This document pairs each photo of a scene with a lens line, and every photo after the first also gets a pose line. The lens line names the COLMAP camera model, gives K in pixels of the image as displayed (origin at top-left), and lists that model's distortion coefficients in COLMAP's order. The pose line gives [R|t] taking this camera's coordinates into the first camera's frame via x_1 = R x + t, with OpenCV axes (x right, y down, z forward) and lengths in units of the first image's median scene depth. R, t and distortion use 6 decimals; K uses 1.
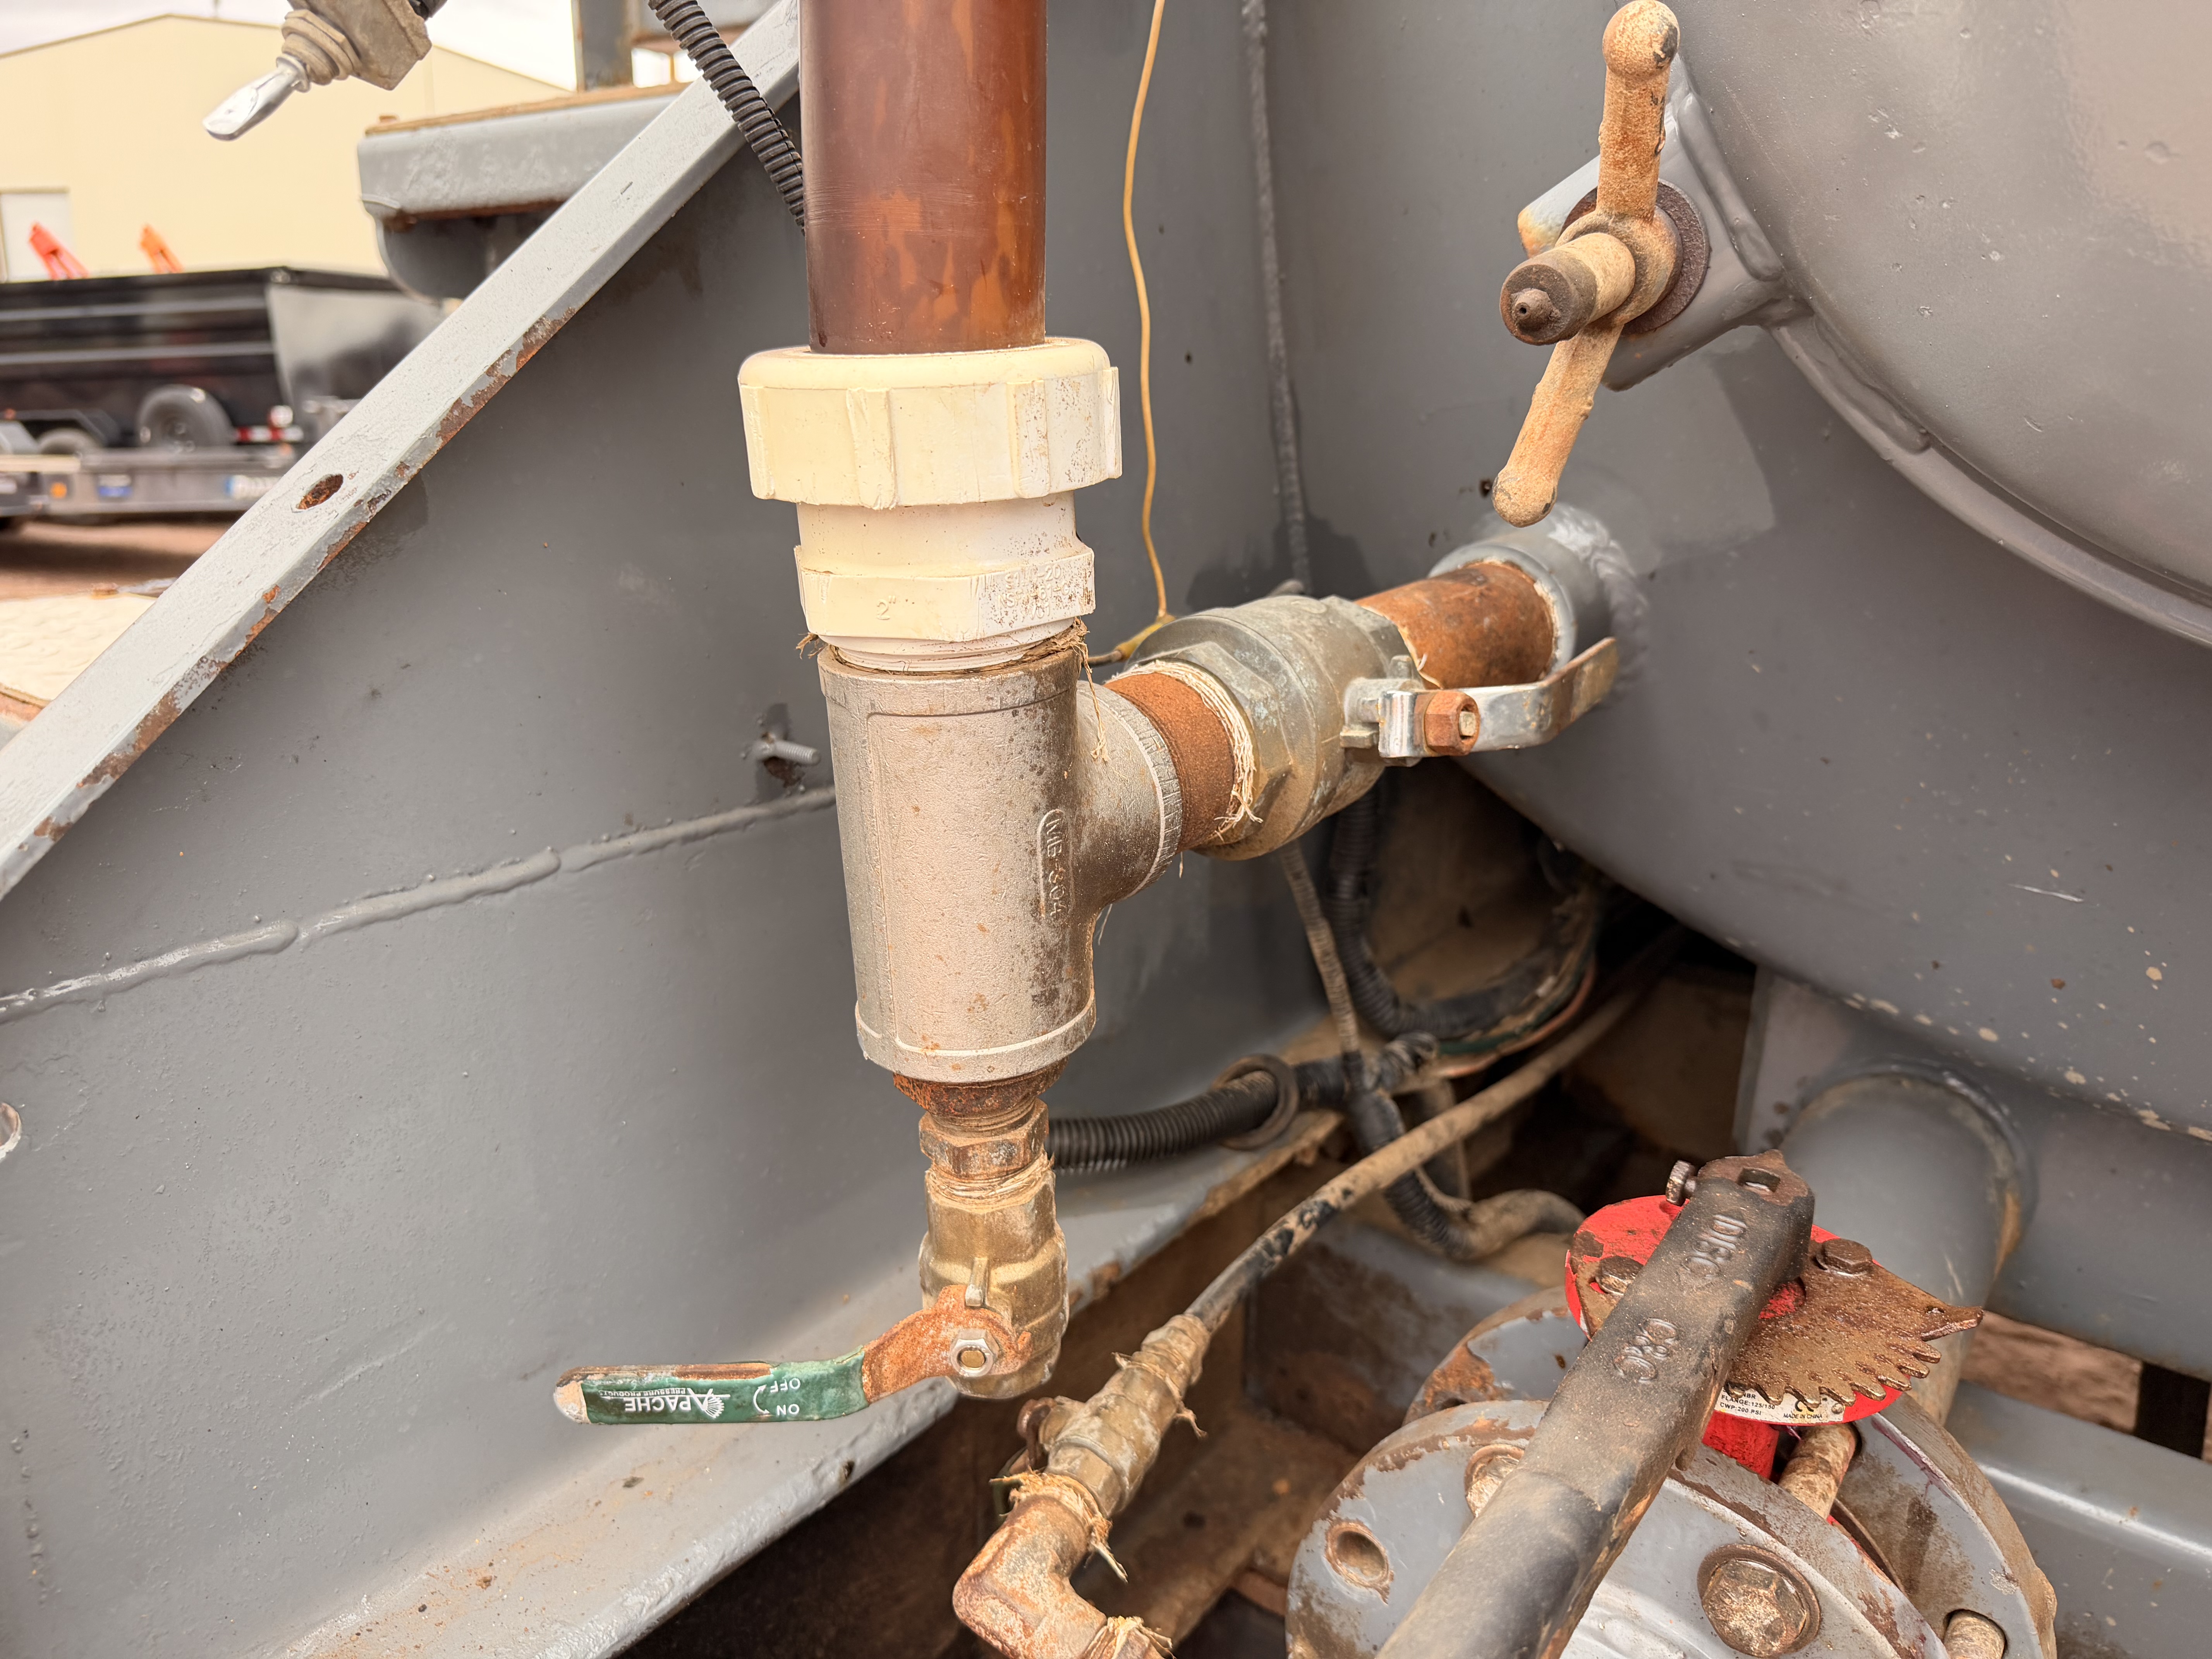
lens RADIAL K [[1590.8, 0, 1135.5], [0, 1590.8, 860.9], [0, 0, 1]] dist [0.046136, -0.071273]
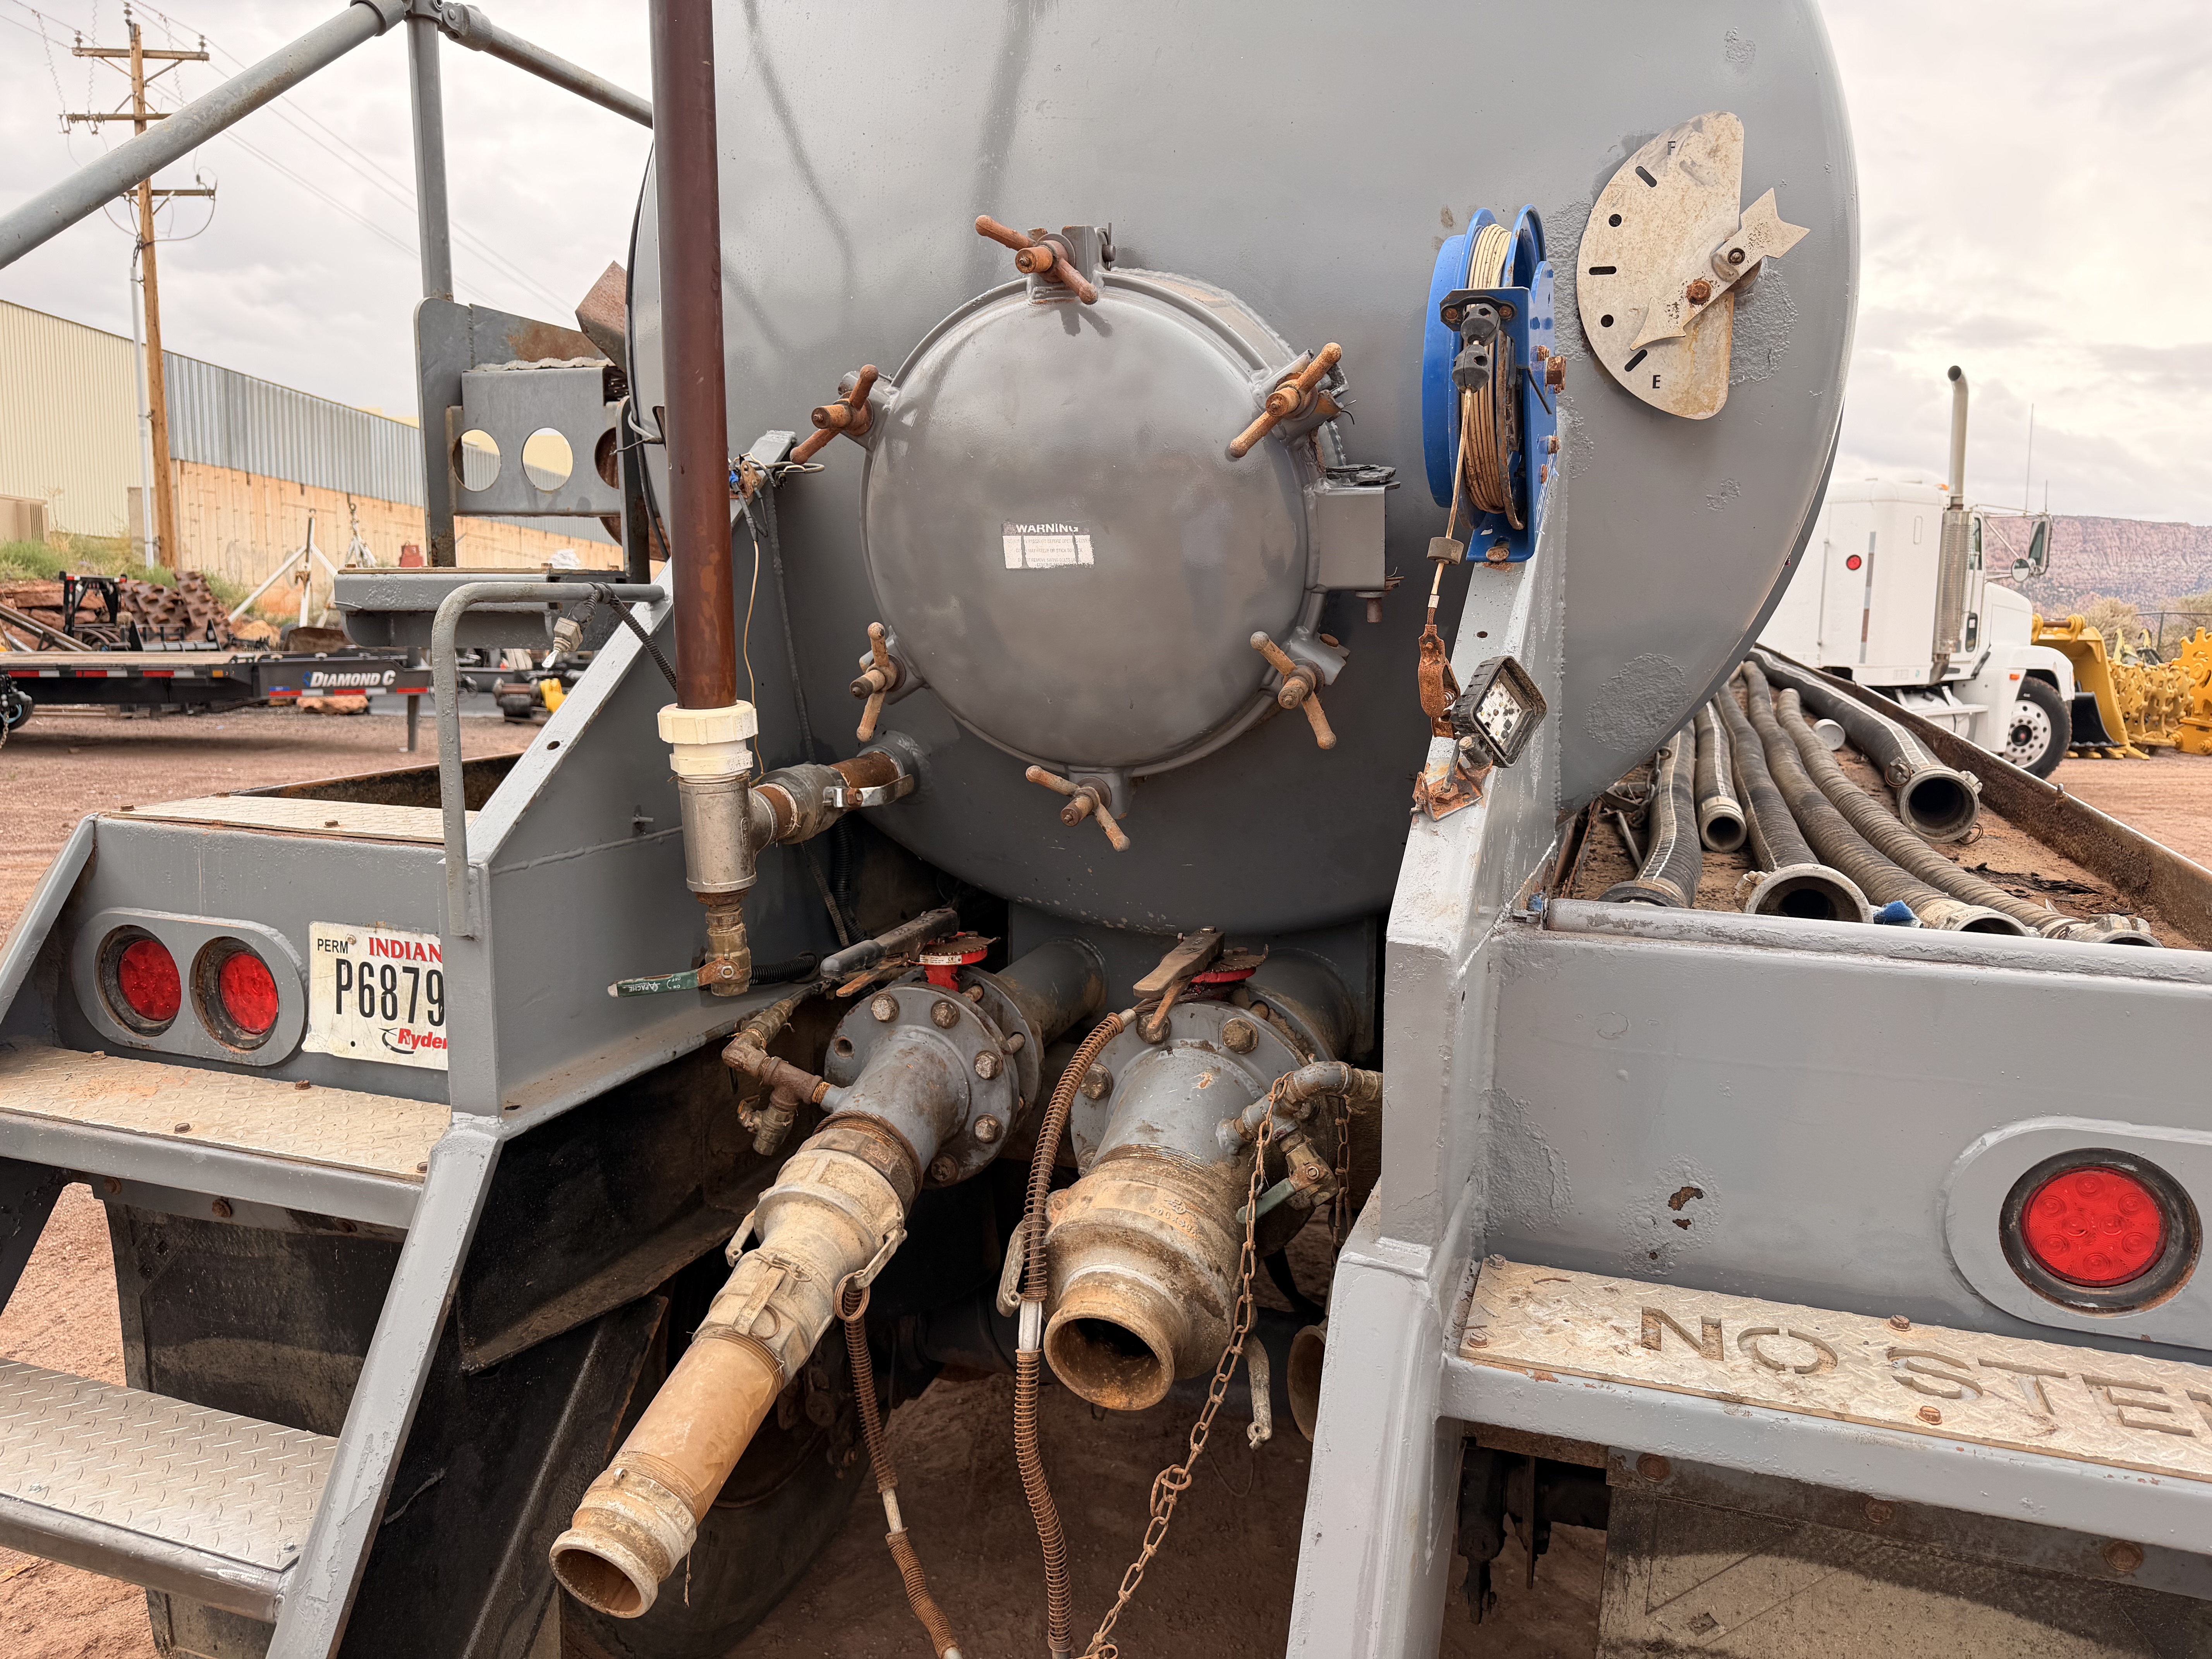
lens RADIAL K [[1543.9, 0, 1121.5], [0, 1543.9, 817.3], [0, 0, 1]] dist [0.089927, -0.128562]
pose [[0.958592, -0.054302, 0.279558, -0.197494], [0.094704, 0.986567, -0.133105, 0.479983], [-0.268575, 0.154069, 0.950858, -2.456650]]
